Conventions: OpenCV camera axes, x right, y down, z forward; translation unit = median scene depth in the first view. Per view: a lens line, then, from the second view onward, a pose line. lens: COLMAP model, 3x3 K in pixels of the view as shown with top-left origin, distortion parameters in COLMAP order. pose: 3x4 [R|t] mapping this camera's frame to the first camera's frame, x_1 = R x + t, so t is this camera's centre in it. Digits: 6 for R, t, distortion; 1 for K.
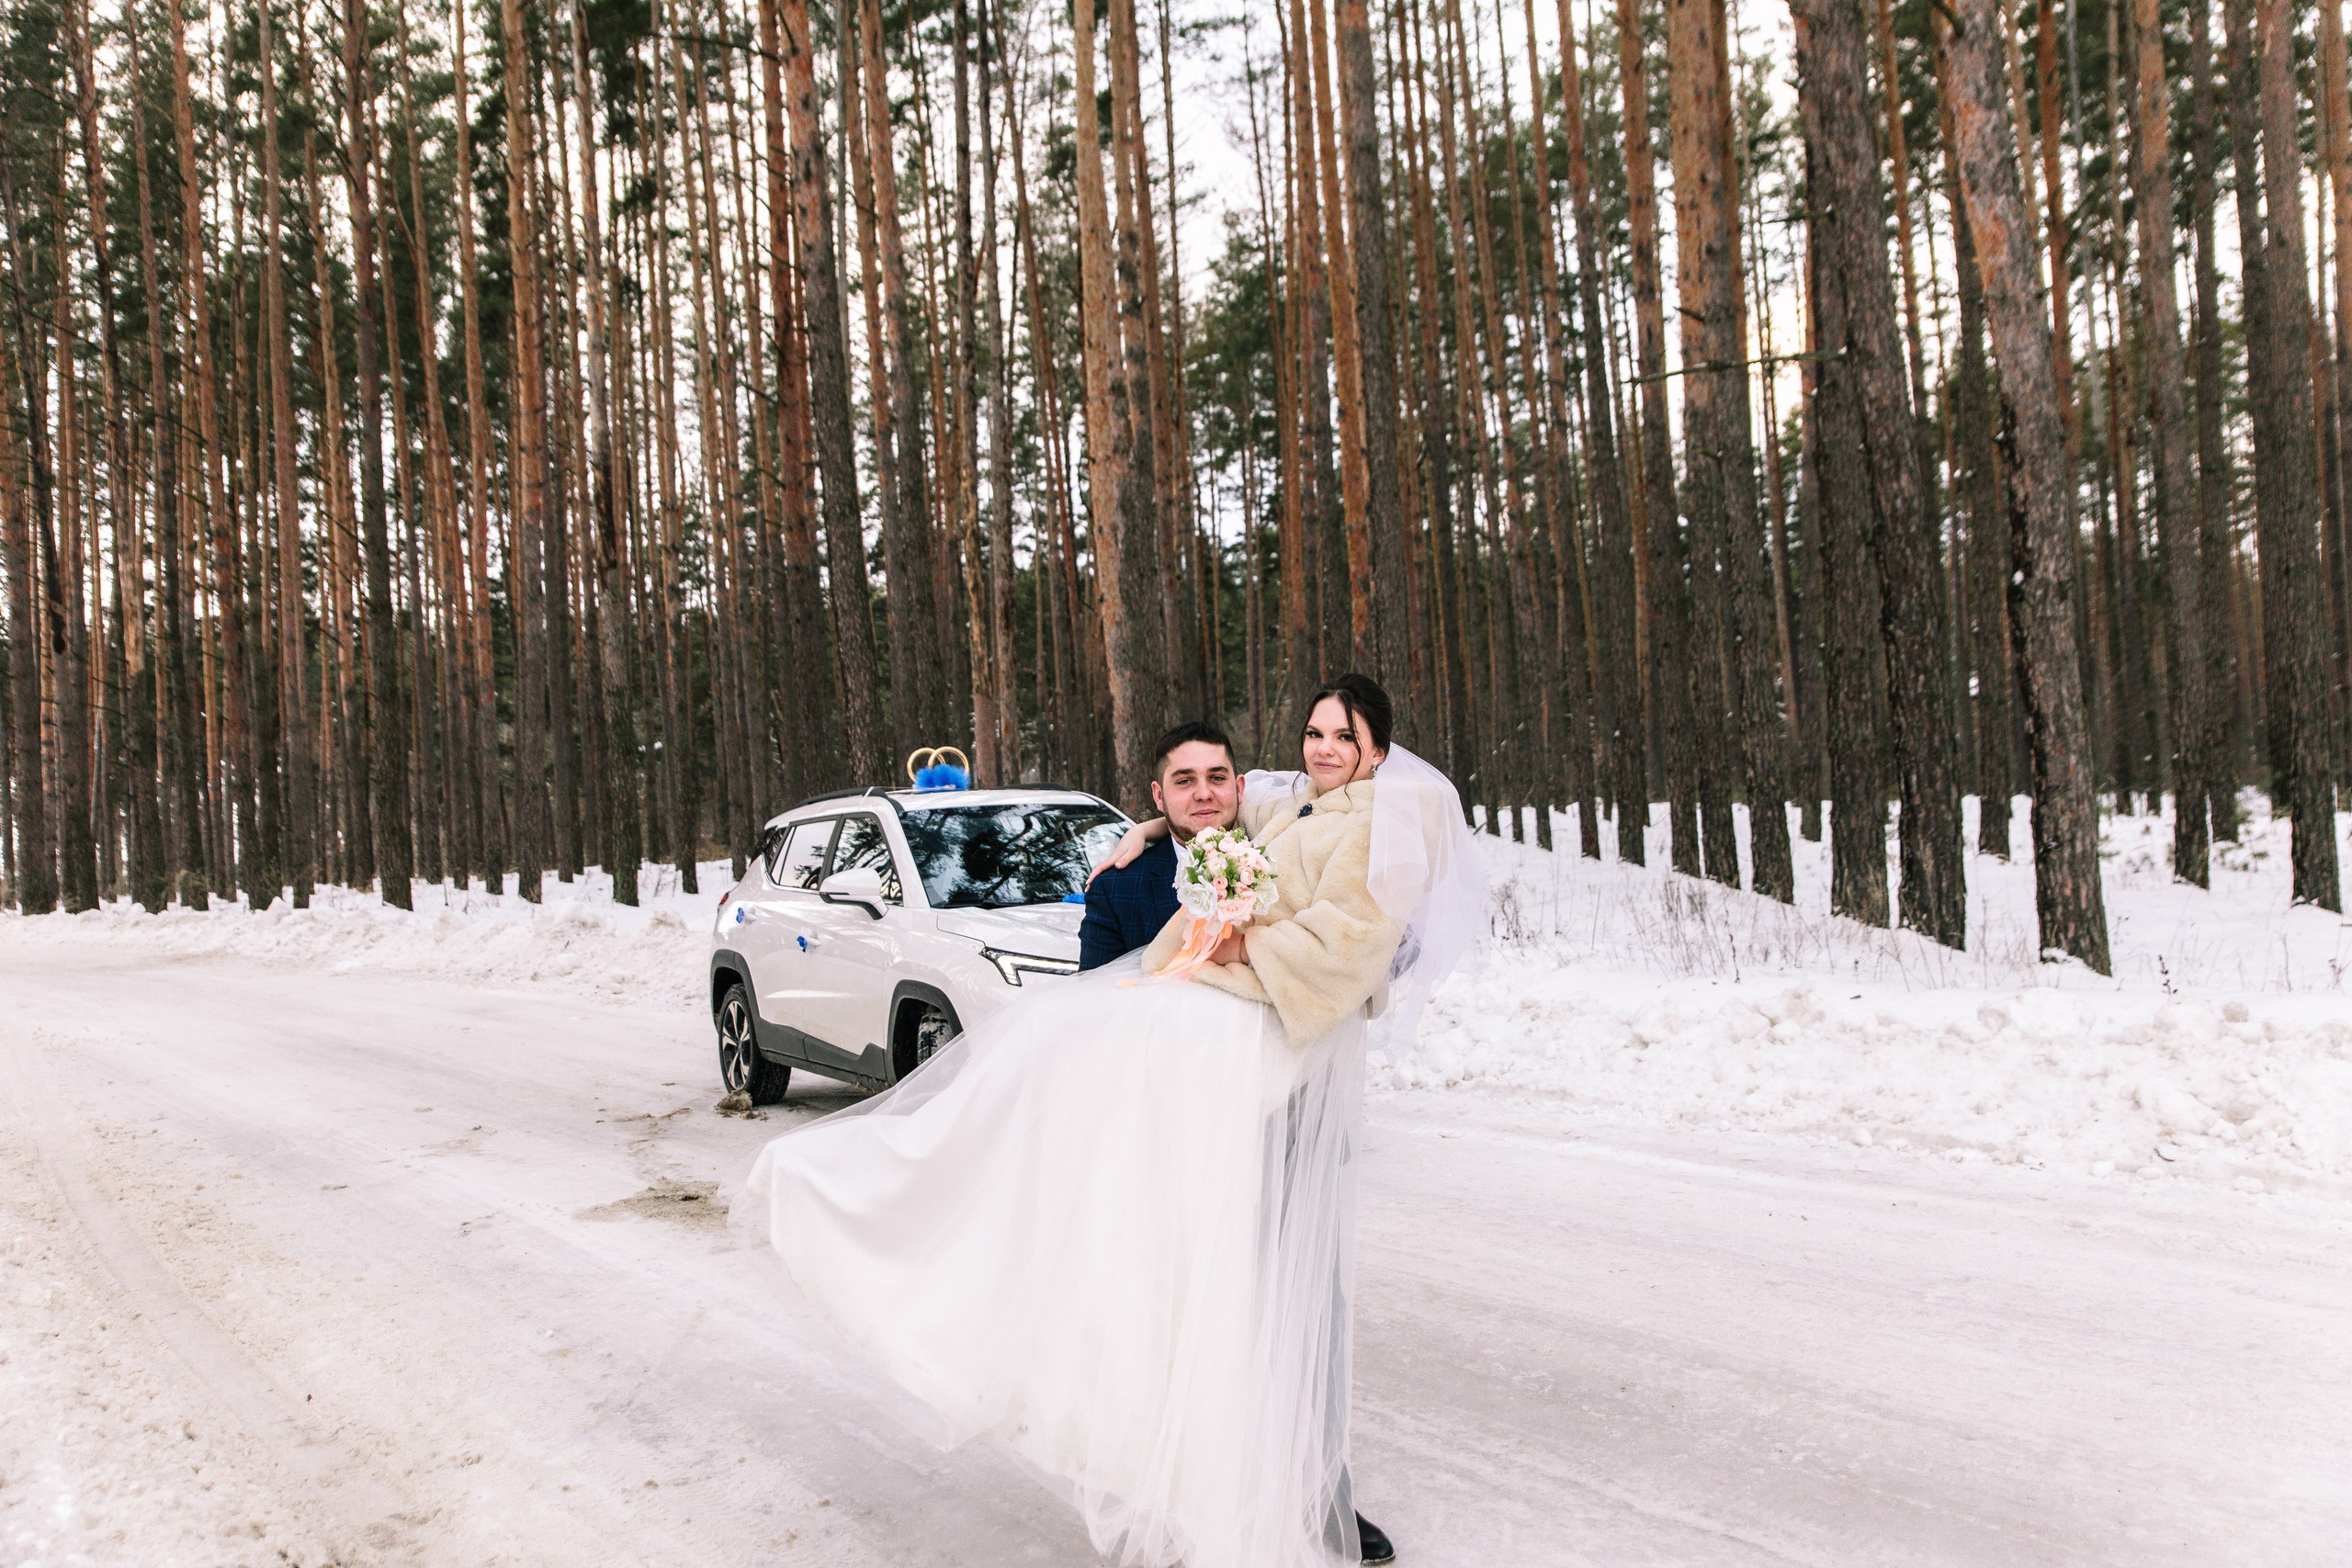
lens RADIAL K [[1909.3, 0, 1192.0], [0, 1909.3, 782.3], [0, 0, 1]] dist [-0.032883, 0.042730]
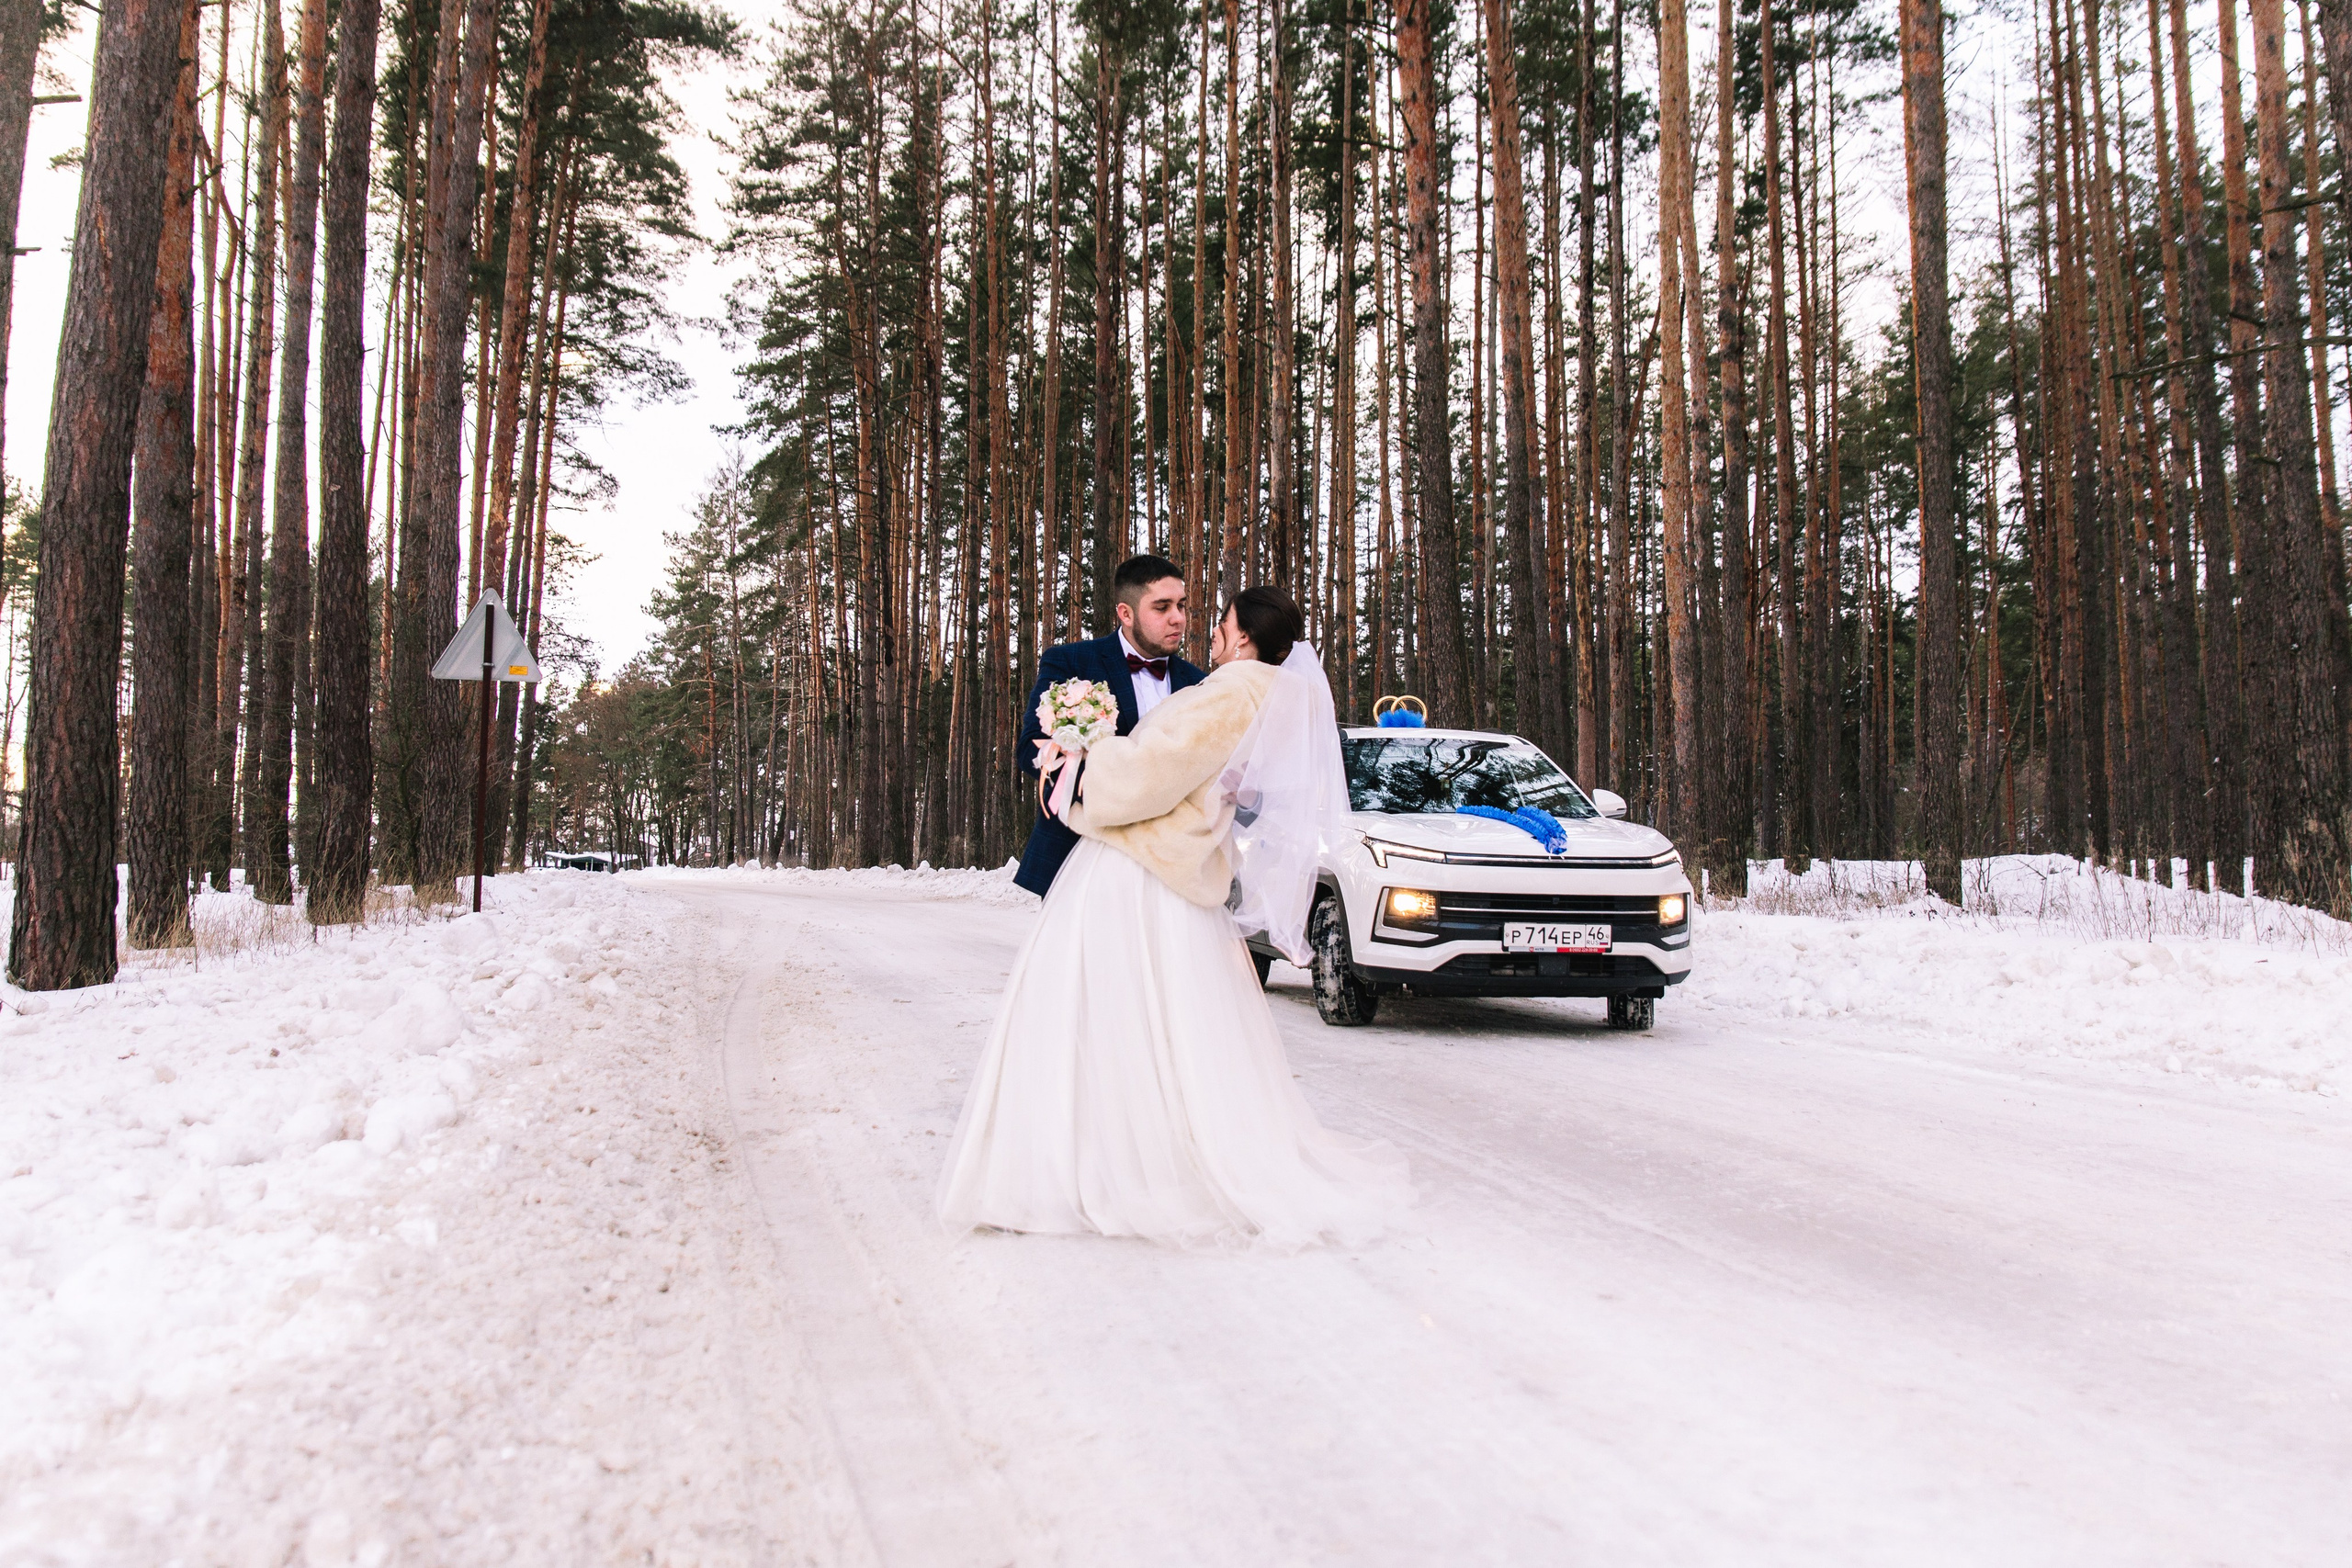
lens RADIAL K [[1735.8, 0, 1188.9], [0, 1735.8, 764.2], [0, 0, 1]] dist [-0.060190, 0.041859]
pose [[0.925698, 0.039928, -0.376149, 0.092707], [-0.051717, 0.998435, -0.021291, 0.033189], [0.374711, 0.039163, 0.926314, -0.023941]]
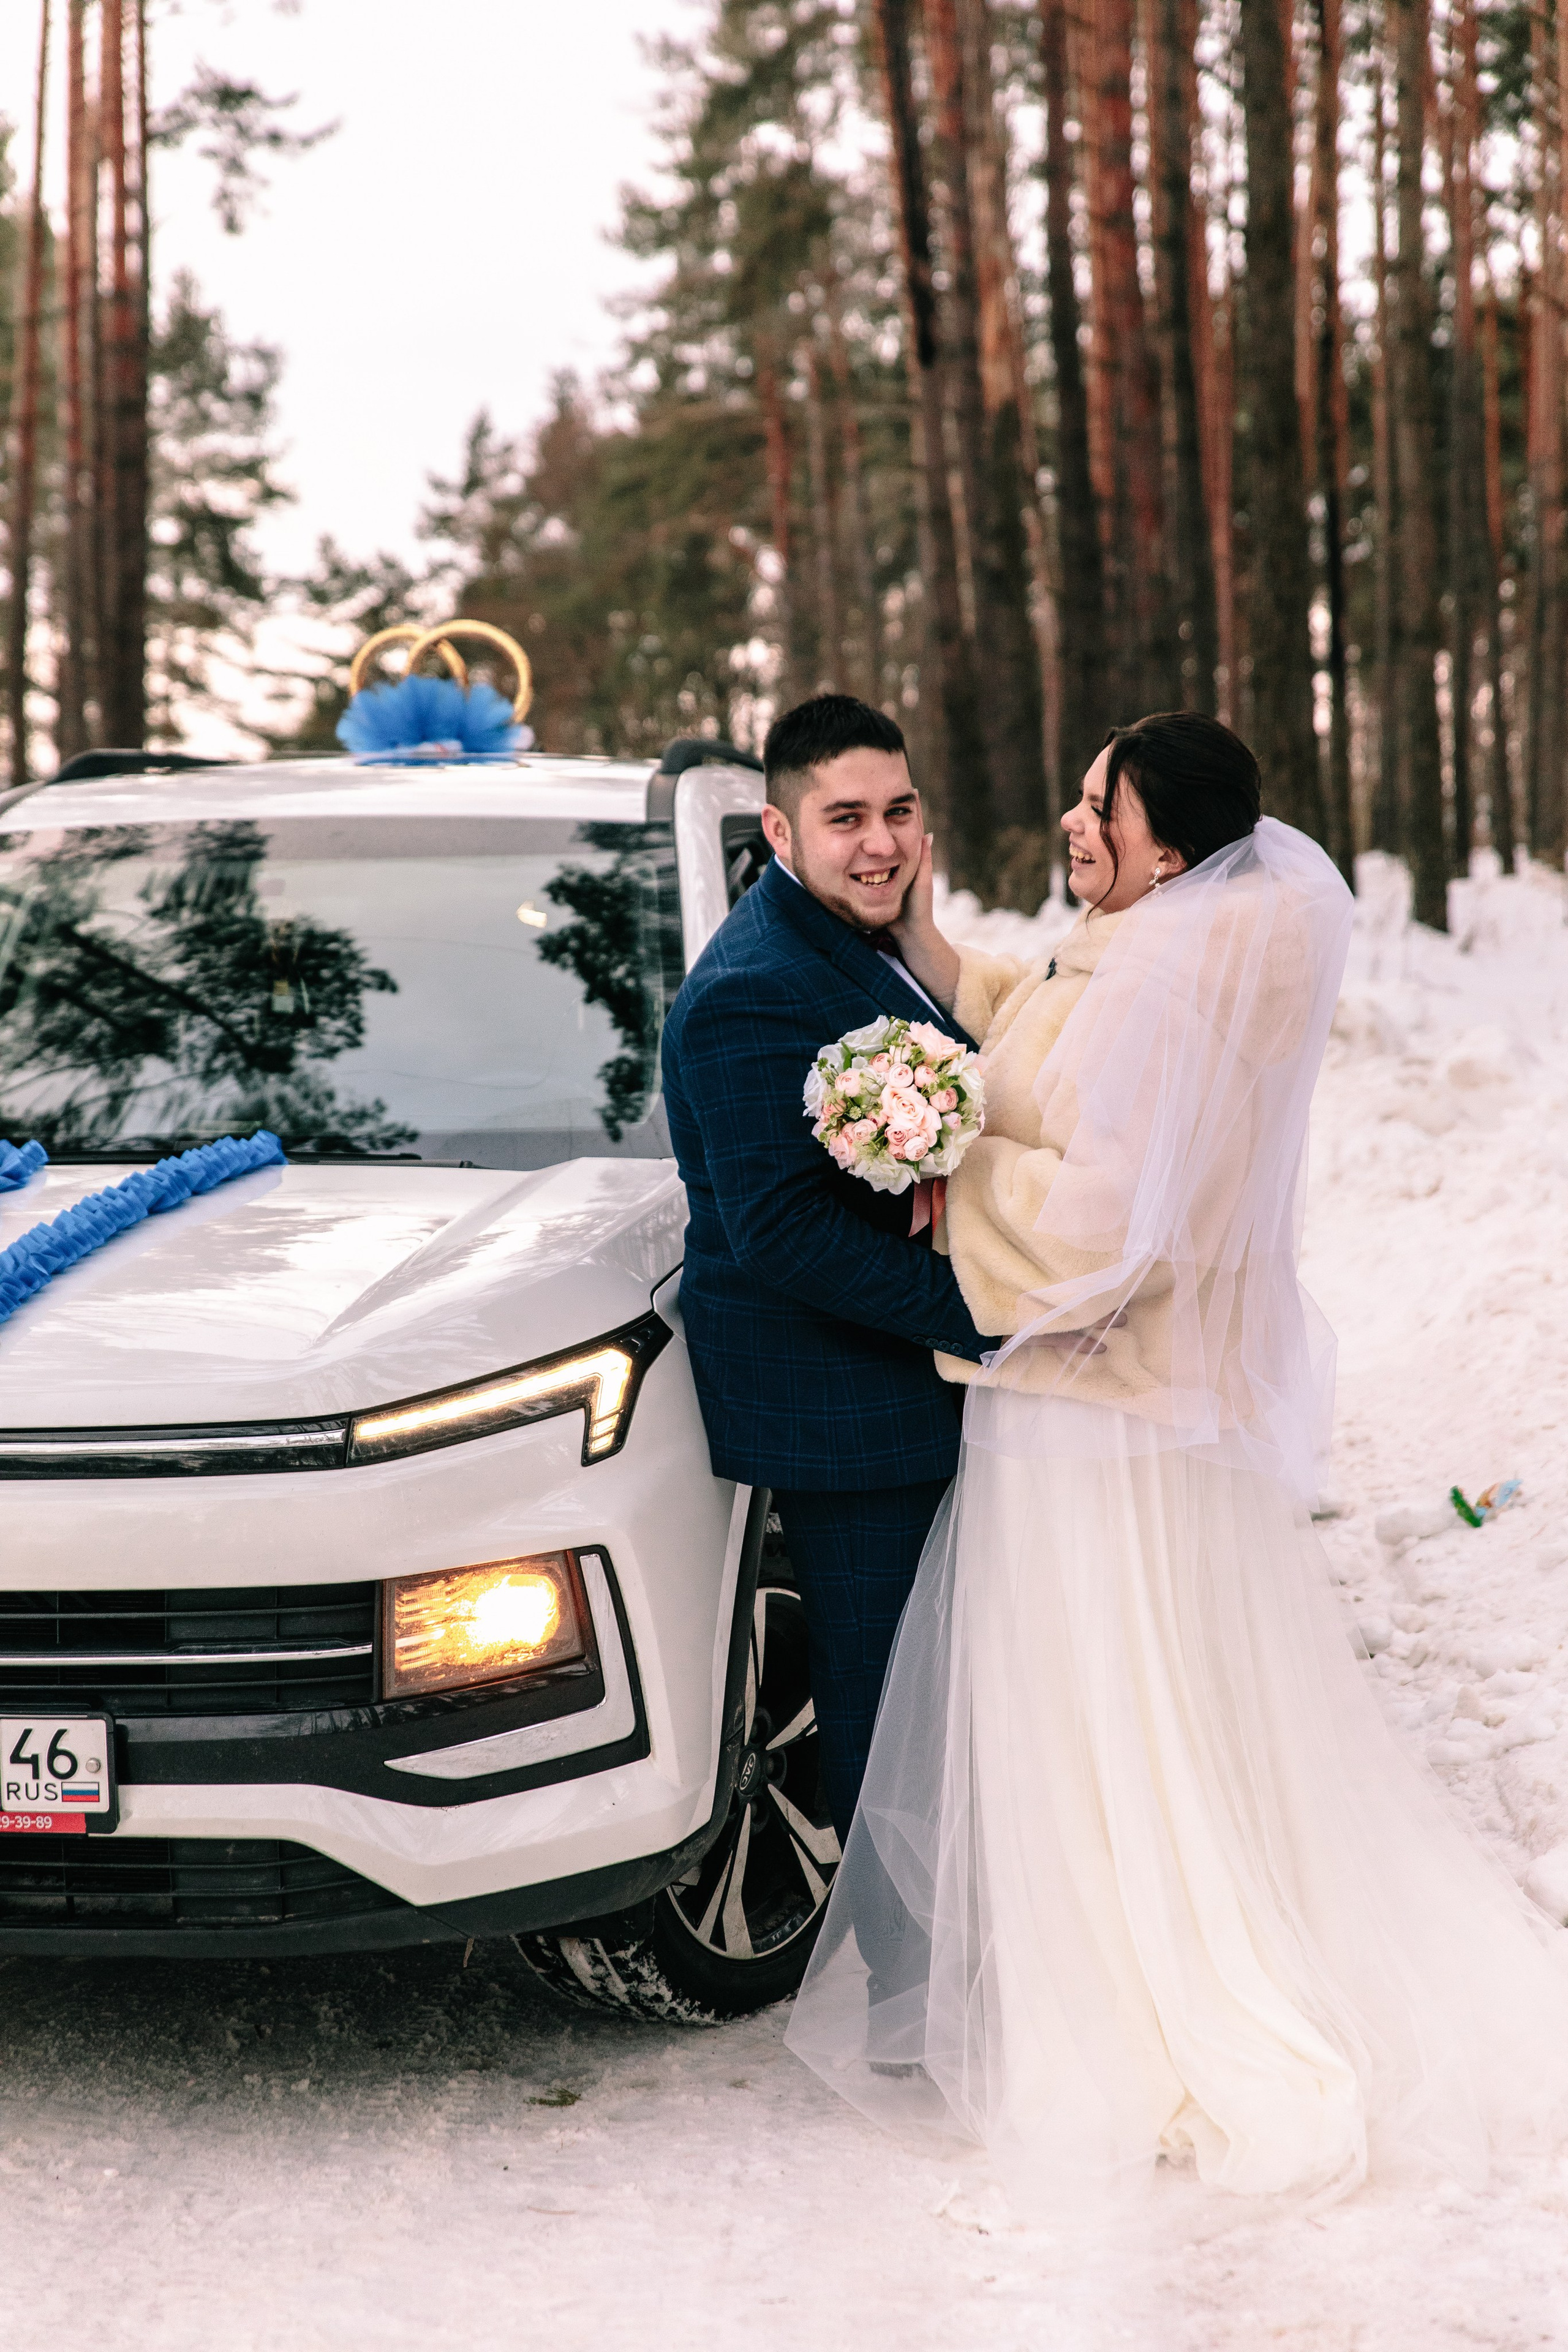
lens RADIAL K [[4328.1, 0, 732.8], [0, 4328.1, 1163.3], [0, 0, 1]] dist [-0.013862, 0.079686]
pose [[0.761865, 0.077429, -0.643092, 0.238567], [0.004636, 0.992152, 0.124949, -0.011645], [0.647720, -0.098176, 0.755527, 0.288679]]
